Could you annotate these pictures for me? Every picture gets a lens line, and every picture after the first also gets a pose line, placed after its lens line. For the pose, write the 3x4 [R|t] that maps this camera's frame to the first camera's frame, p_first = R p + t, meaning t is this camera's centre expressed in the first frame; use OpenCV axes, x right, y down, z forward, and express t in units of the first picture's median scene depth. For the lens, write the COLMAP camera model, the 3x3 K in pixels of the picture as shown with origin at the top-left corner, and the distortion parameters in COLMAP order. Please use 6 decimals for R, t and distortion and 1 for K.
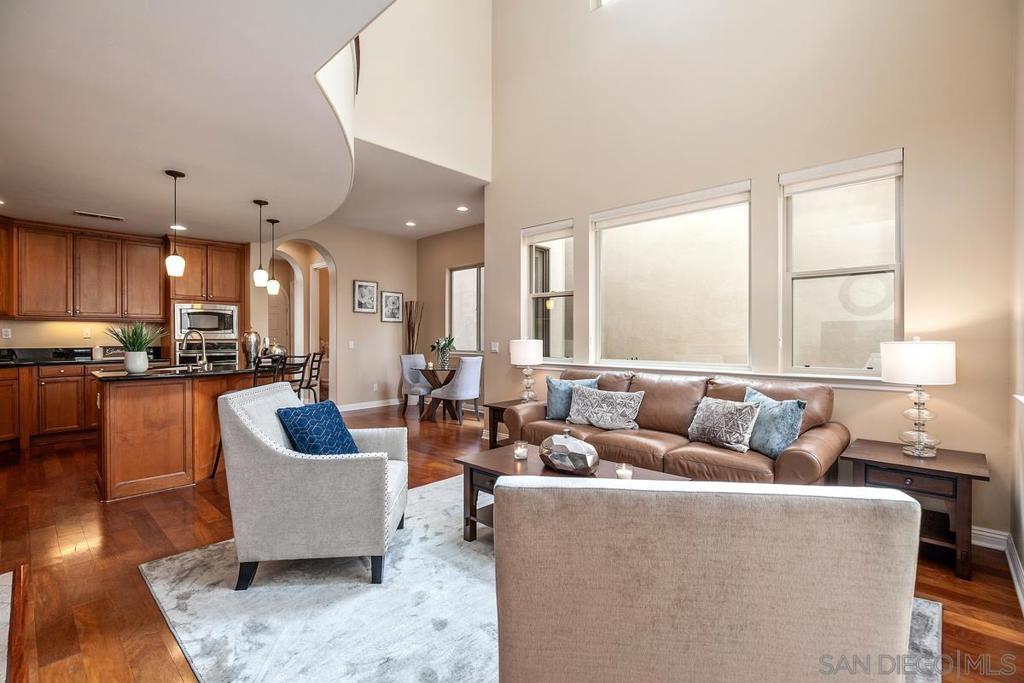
lens RADIAL K [[466.7, 0, 515.7], [0, 466.7, 341.4], [0, 0, 1]] dist [-0.015332, 0.004788]
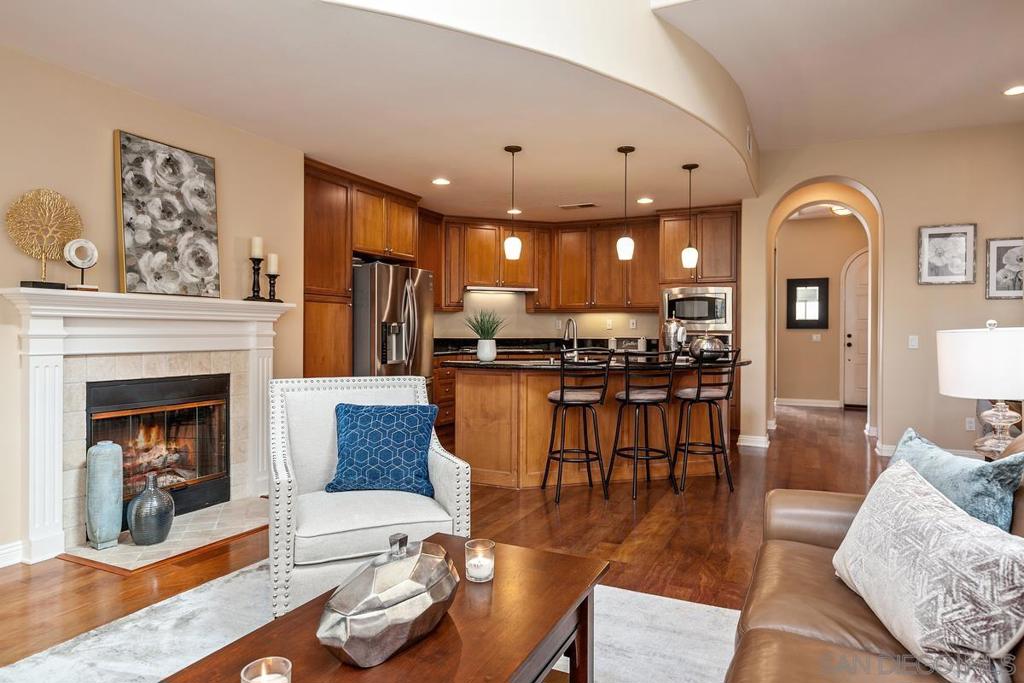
lens RADIAL K [[623.9, 0, 517.3], [0, 623.9, 332.4], [0, 0, 1]] dist [0.002335, -0.003293]
pose [[0.302035, 0.002712, -0.953293, 0.297070], [-0.013950, 0.999901, -0.001575, 0.004436], [0.953195, 0.013774, 0.302043, 0.411232]]
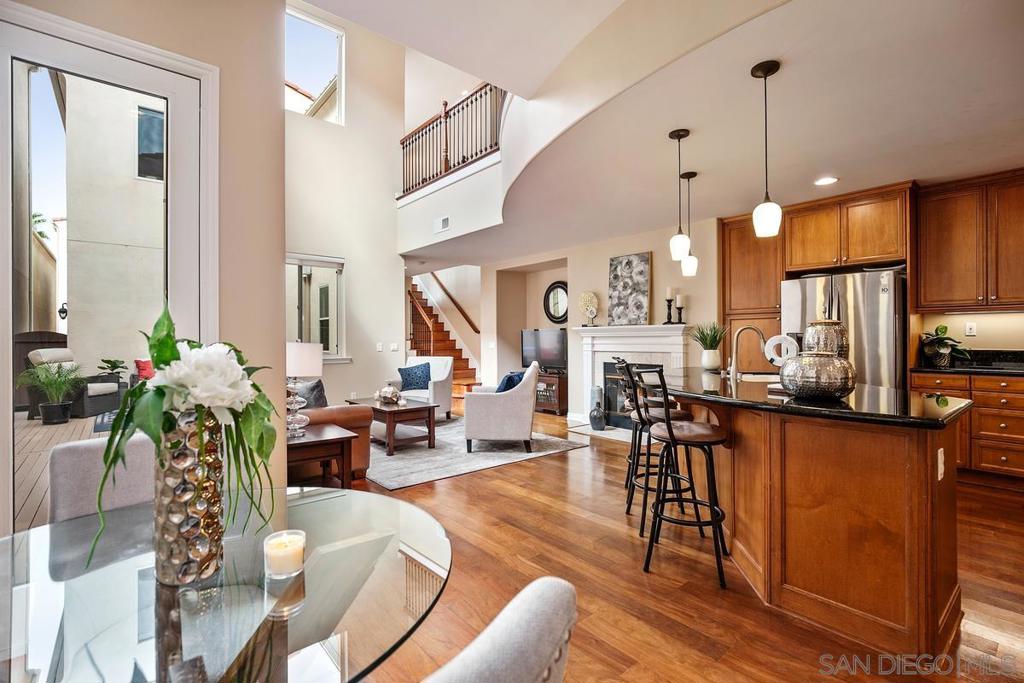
lens RADIAL K [[466.7, 0, 516.1], [0, 466.7, 340.3], [0, 0, 1]] dist [-0.015332, 0.004788]
pose [[-0.992888, 0.006499, 0.118878, -0.308793], [0.007904, 0.999904, 0.011349, -0.010263], [-0.118792, 0.012208, -0.992844, 1.329713]]
